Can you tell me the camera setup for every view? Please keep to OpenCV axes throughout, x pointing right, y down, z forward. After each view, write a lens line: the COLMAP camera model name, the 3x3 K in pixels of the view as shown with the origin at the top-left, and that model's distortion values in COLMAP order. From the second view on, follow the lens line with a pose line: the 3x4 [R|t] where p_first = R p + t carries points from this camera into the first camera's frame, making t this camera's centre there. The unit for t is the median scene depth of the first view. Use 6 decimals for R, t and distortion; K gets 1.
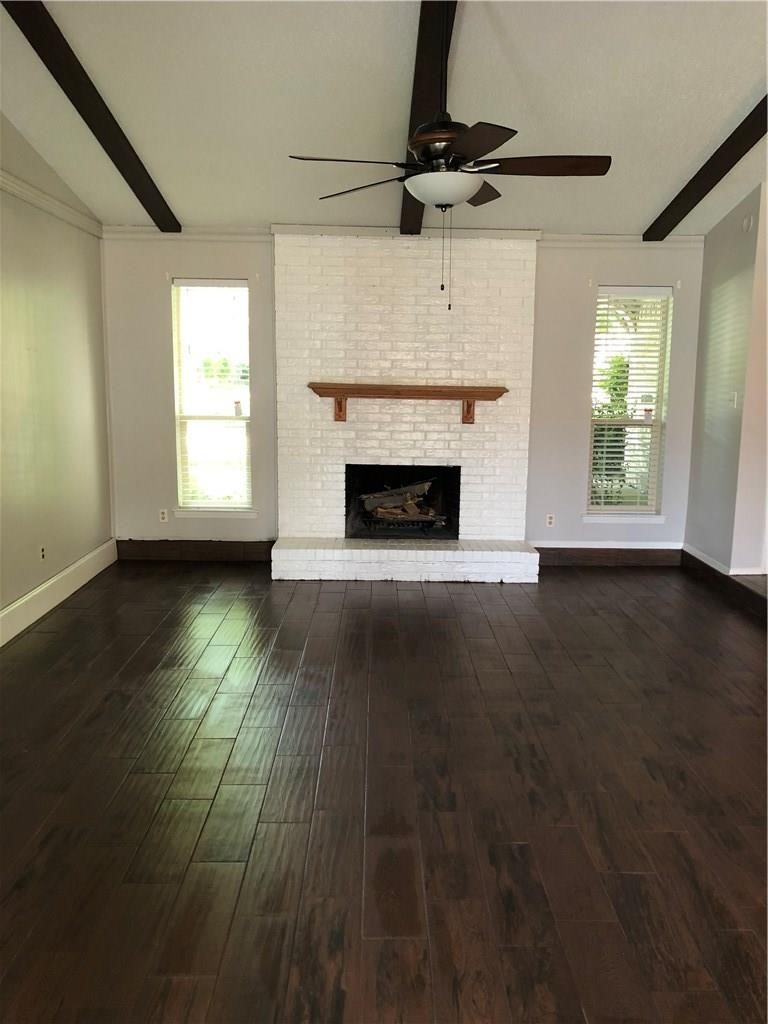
lens RADIAL K [[844.6, 0, 394.0], [0, 844.6, 515.5], [0, 0, 1]] dist [0.039537, -0.005333]
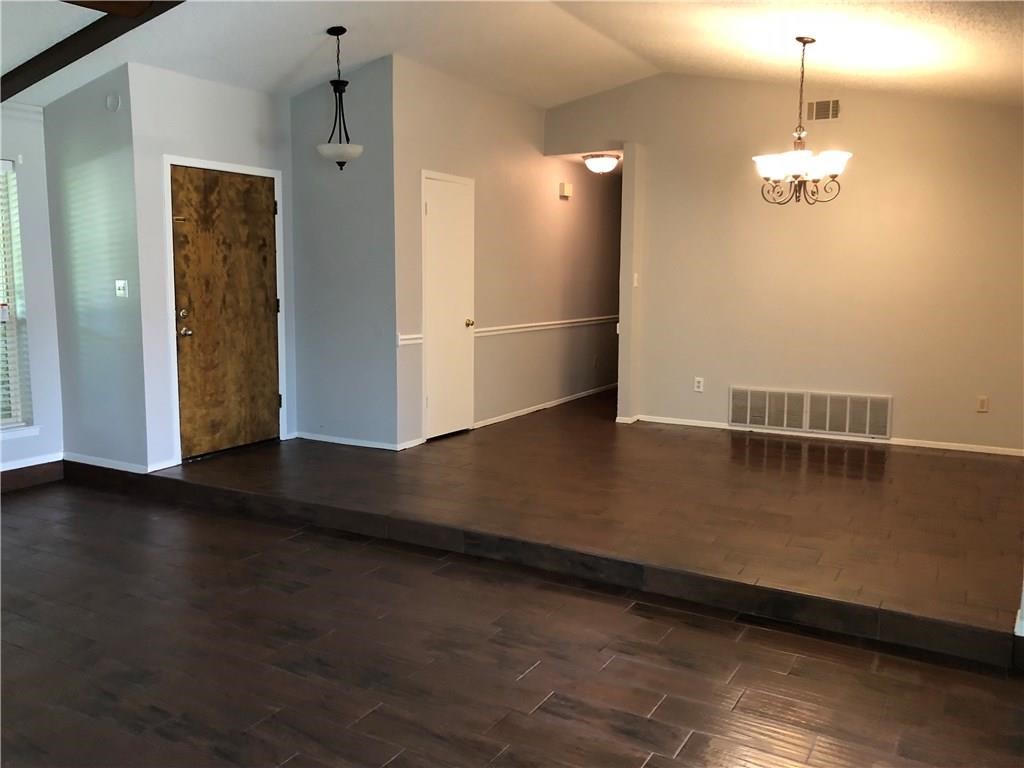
lens RADIAL K [[844.6, 0, 514.8], [0, 844.6, 379.7], [0, 0, 1]] dist [0.039537, -0.005333]
pose [[0.517313, -0.111810, 0.848461, -0.170618], [0.146775, 0.988330, 0.040752, -0.010288], [-0.843116, 0.103451, 0.527687, 0.134615]]
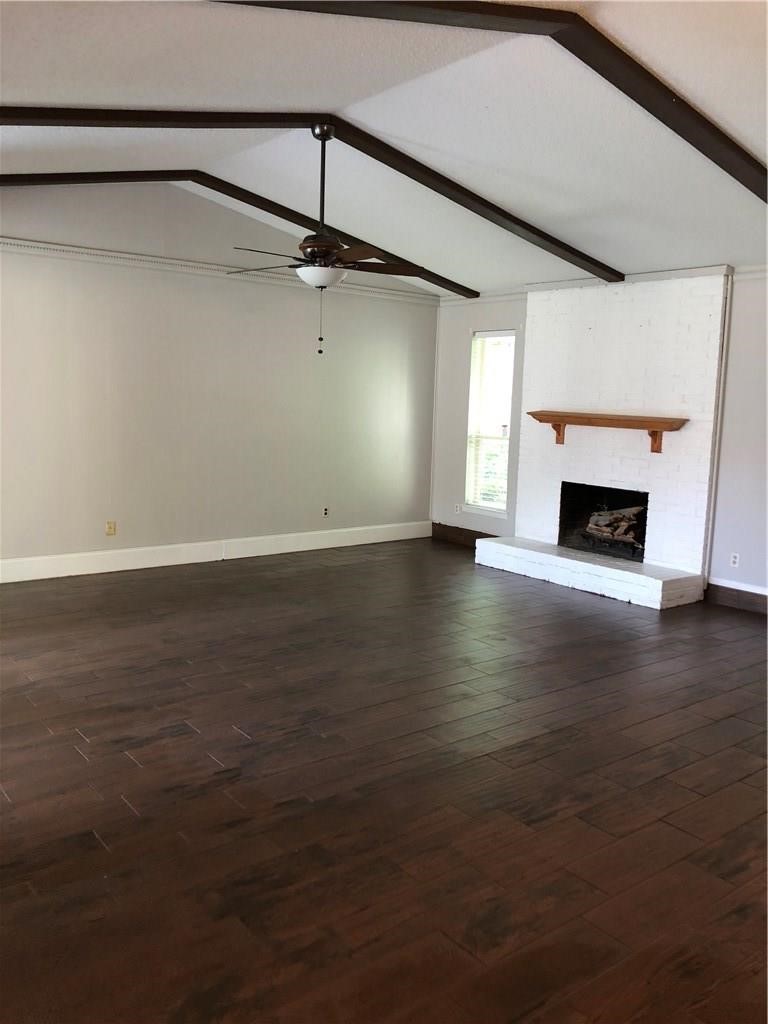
lens RADIAL K [[844.6, 0, 378.1], [0, 844.6, 509.0], [0, 0, 1]] dist [0.039537, -0.005333]
pose [[0.596033, 0.111749, -0.795145, 0.728522], [-0.163512, 0.986411, 0.016063, -0.000643], [0.786135, 0.120442, 0.606206, 0.103661]]
